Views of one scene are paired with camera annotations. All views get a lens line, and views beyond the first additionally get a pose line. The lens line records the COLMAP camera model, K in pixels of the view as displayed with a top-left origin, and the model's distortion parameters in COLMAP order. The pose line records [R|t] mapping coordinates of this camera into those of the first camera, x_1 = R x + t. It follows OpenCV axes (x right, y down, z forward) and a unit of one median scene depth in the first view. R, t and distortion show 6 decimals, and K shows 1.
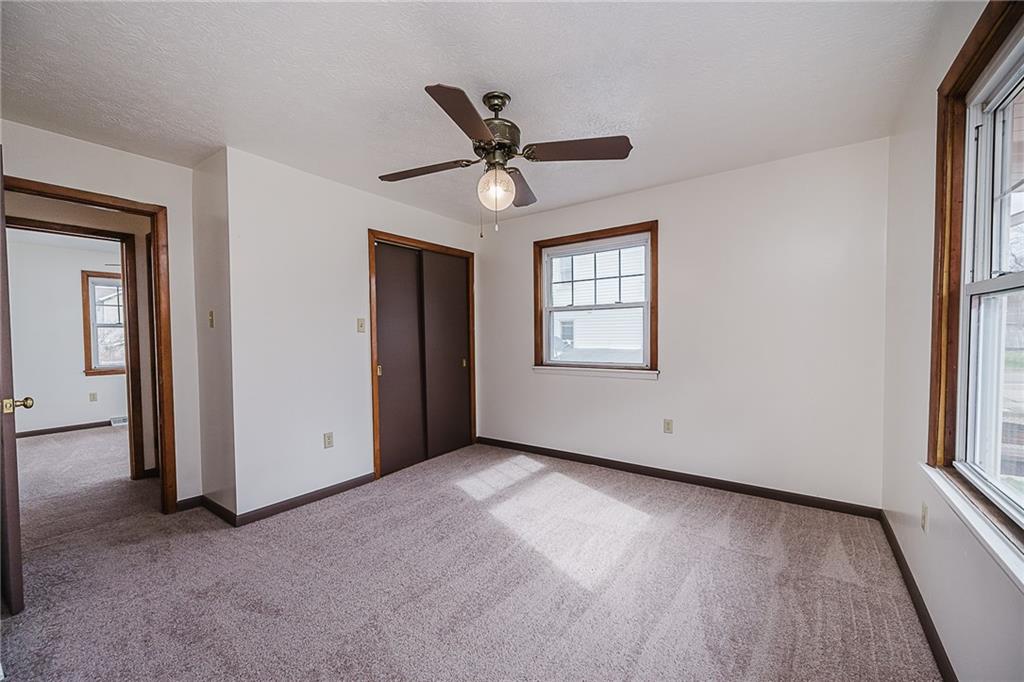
lens RADIAL K [[404.4, 0, 512.0], [0, 404.4, 341.0], [0, 0, 1]] dist [-0.001054, -0.000110]
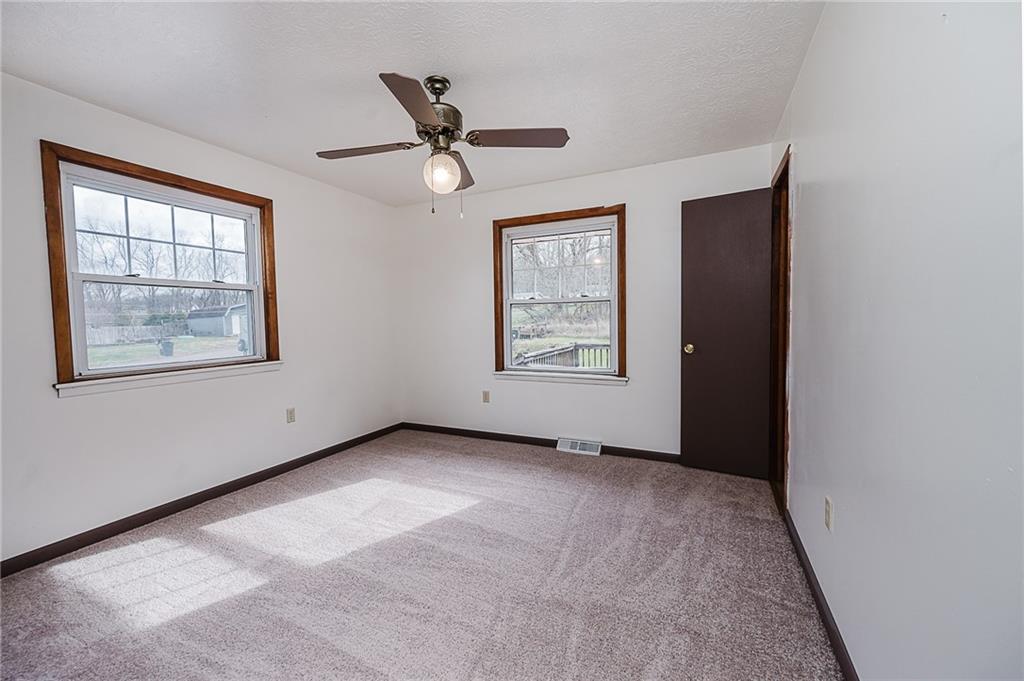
lens RADIAL K [[404.4, 0, 512.0], [0, 404.4, 340.5], [0, 0, 1]] dist [-0.001054, -0.000110]
pose [[-0.181233, -0.034949, 0.982819, -0.743999], [0.034765, 0.998516, 0.041918, 0.005799], [-0.982825, 0.041765, -0.179749, 0.708711]]
